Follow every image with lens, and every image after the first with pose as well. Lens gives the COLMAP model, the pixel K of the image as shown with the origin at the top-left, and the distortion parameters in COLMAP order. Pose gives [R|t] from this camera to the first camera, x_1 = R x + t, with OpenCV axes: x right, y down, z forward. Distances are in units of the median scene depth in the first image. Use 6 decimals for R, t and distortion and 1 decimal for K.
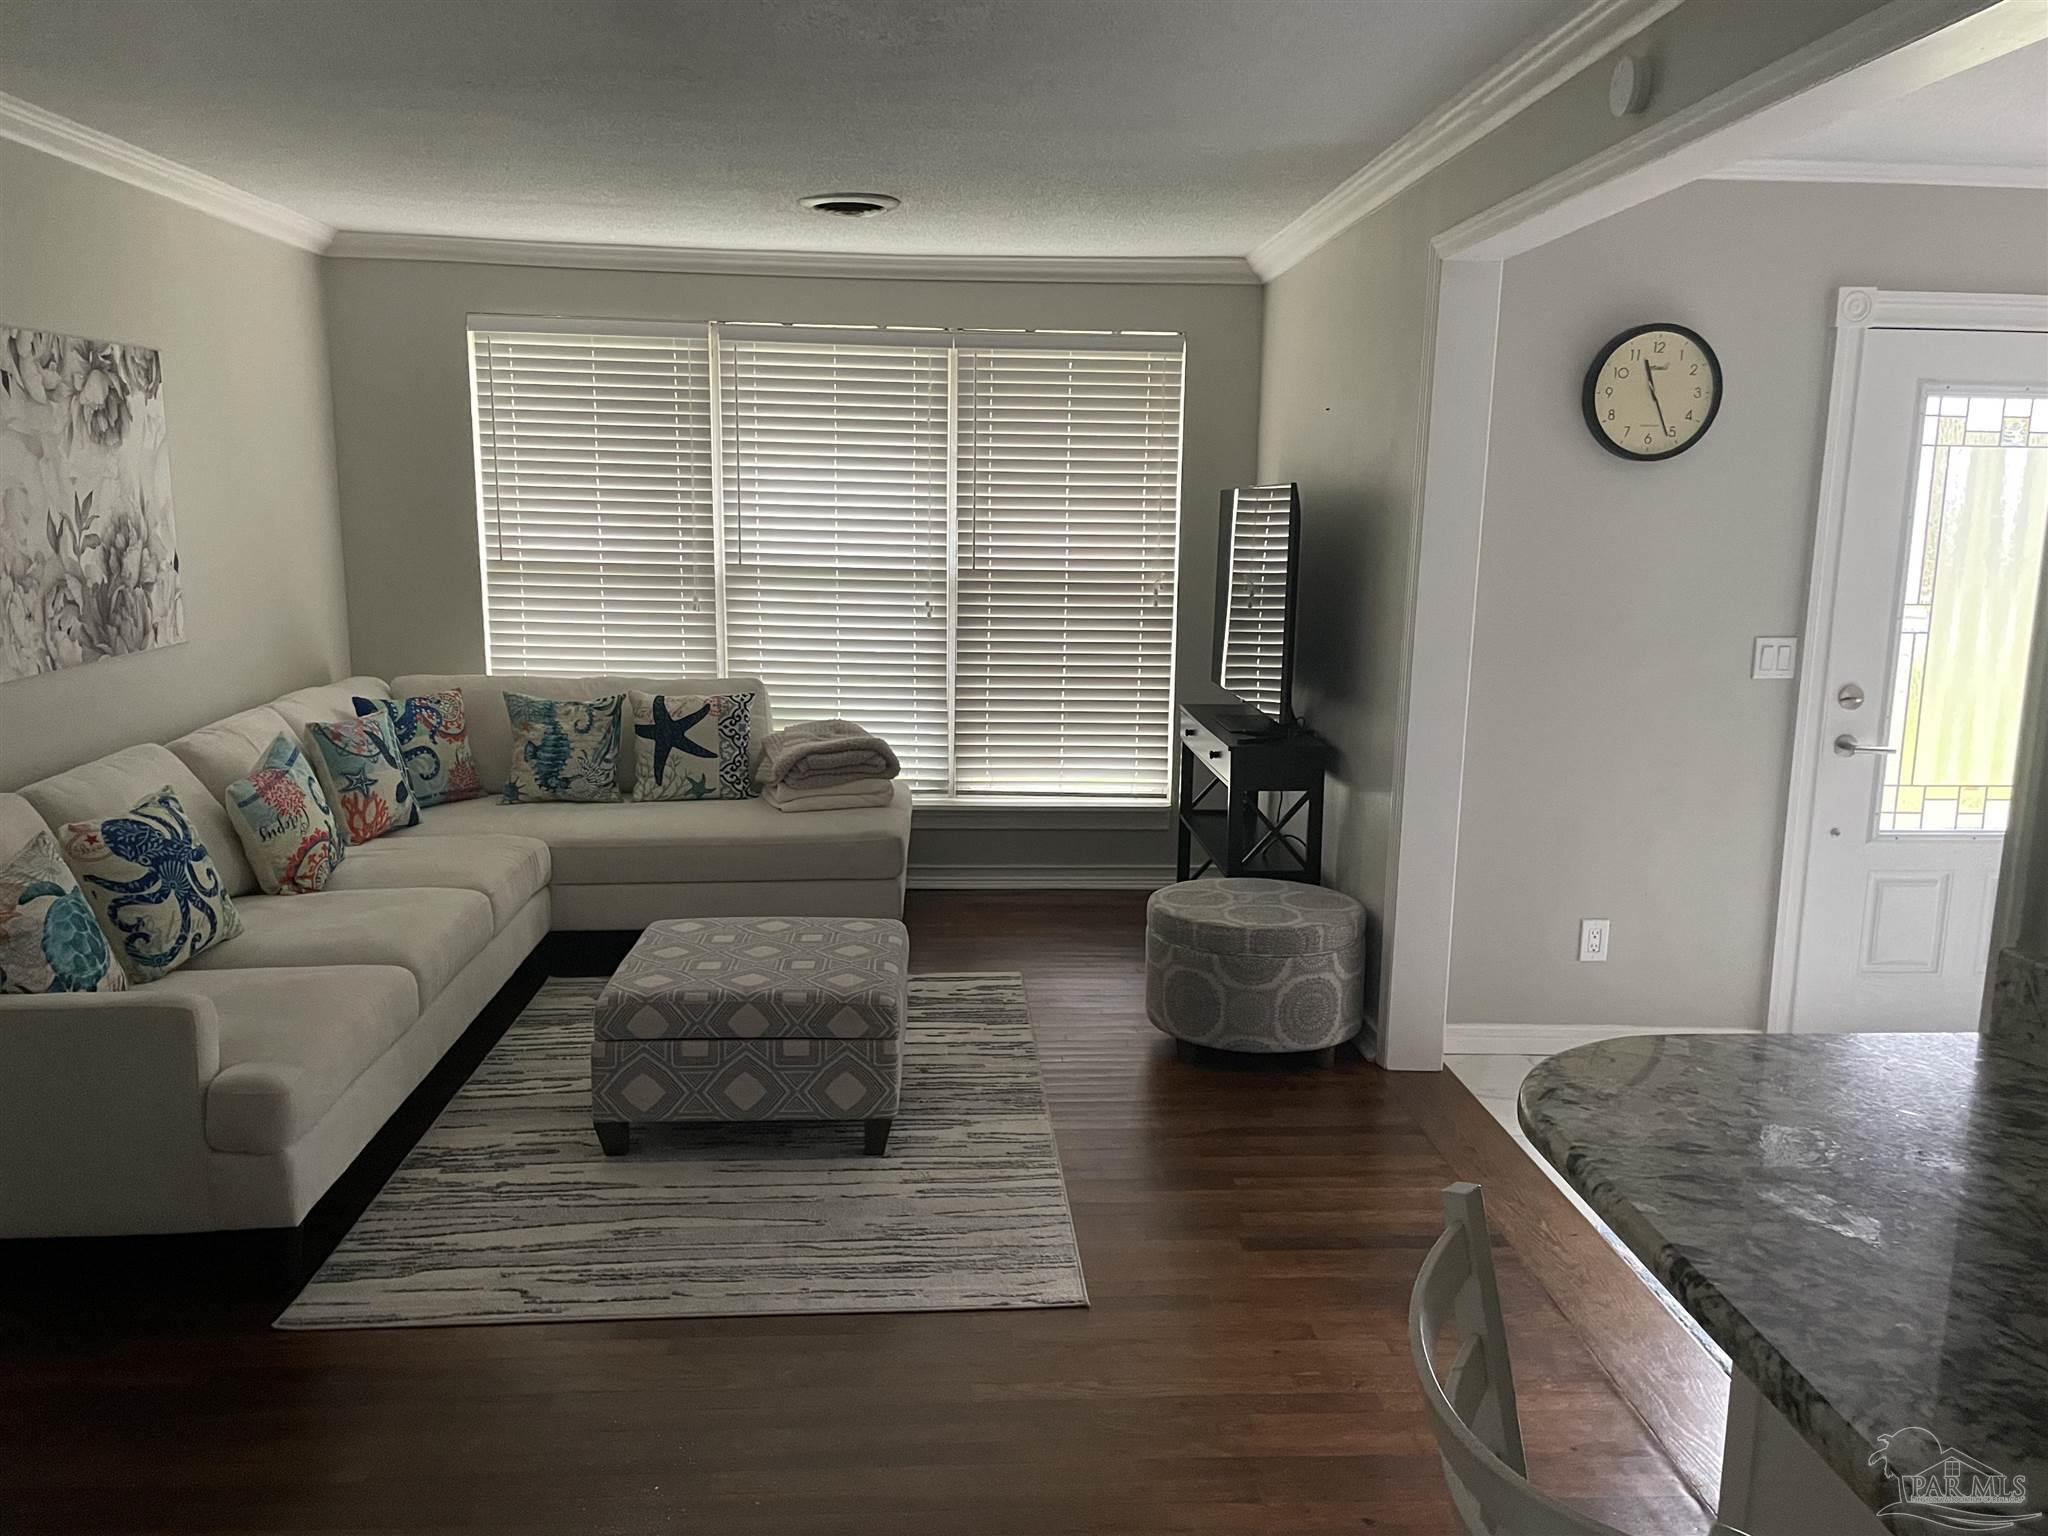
lens RADIAL K [[1537.5, 0, 1030.1], [0, 1537.5, 786.8], [0, 0, 1]] dist [0.095416, -0.129937]
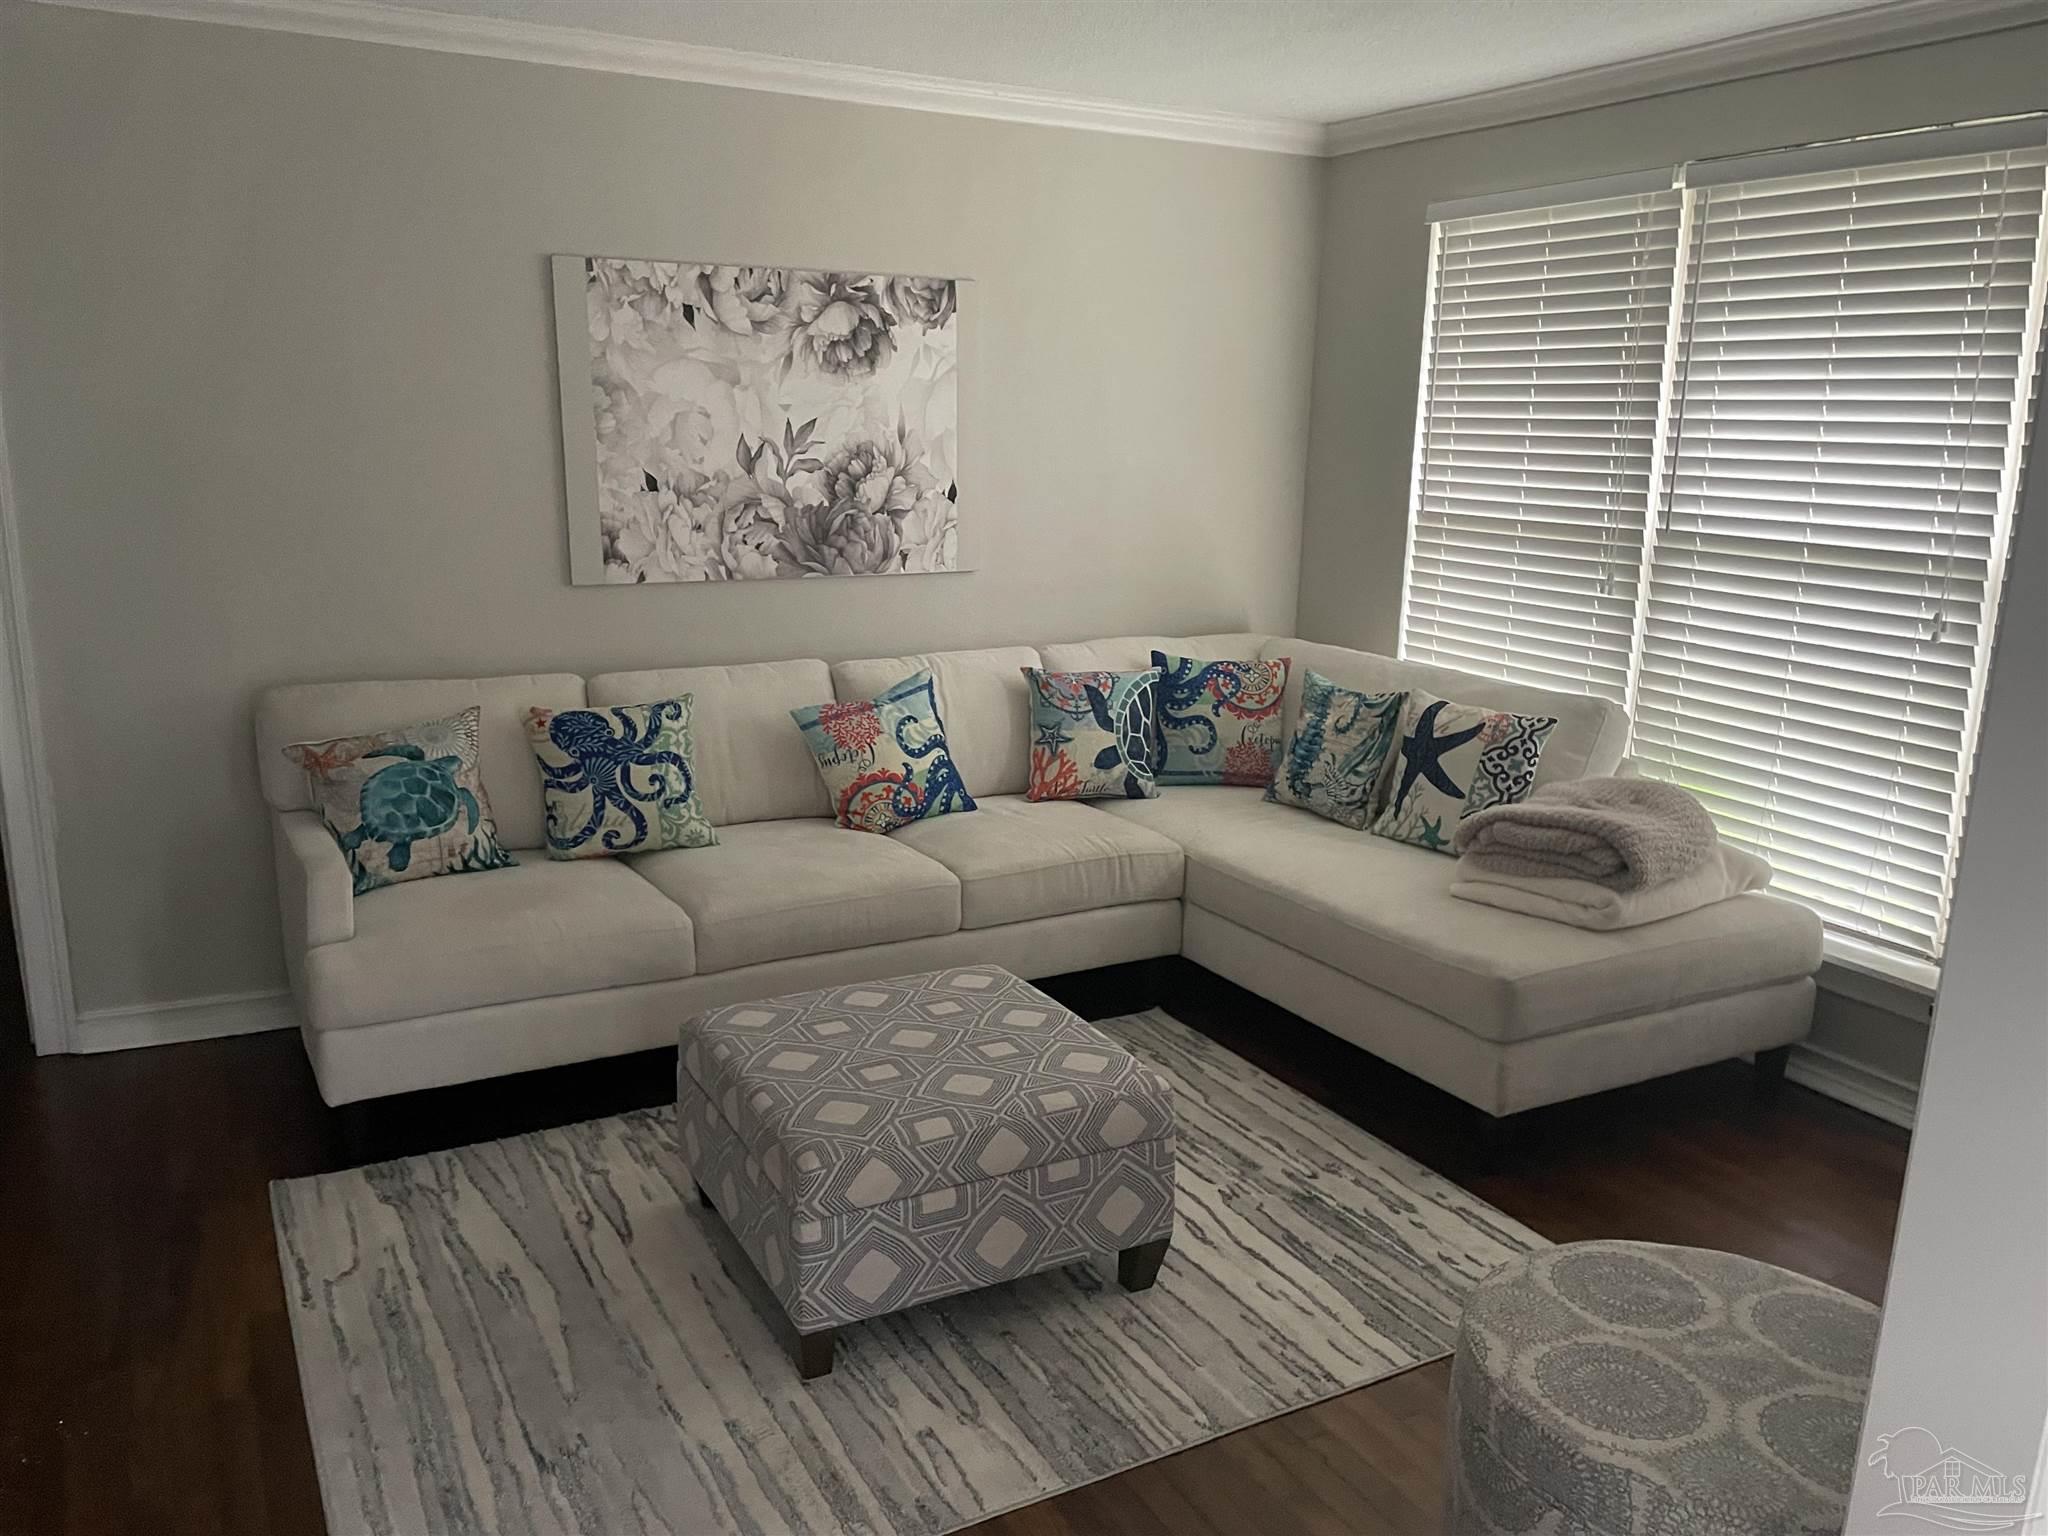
lens RADIAL K [[1537.5, 0, 1030.1], [0, 1537.5, 786.8], [0, 0, 1]] dist [0.095416, -0.129937]
pose [[0.423708, 0.200851, -0.883250, 0.435635], [-0.180472, 0.974275, 0.134975, -0.109258], [0.887638, 0.102211, 0.449056, 0.659273]]
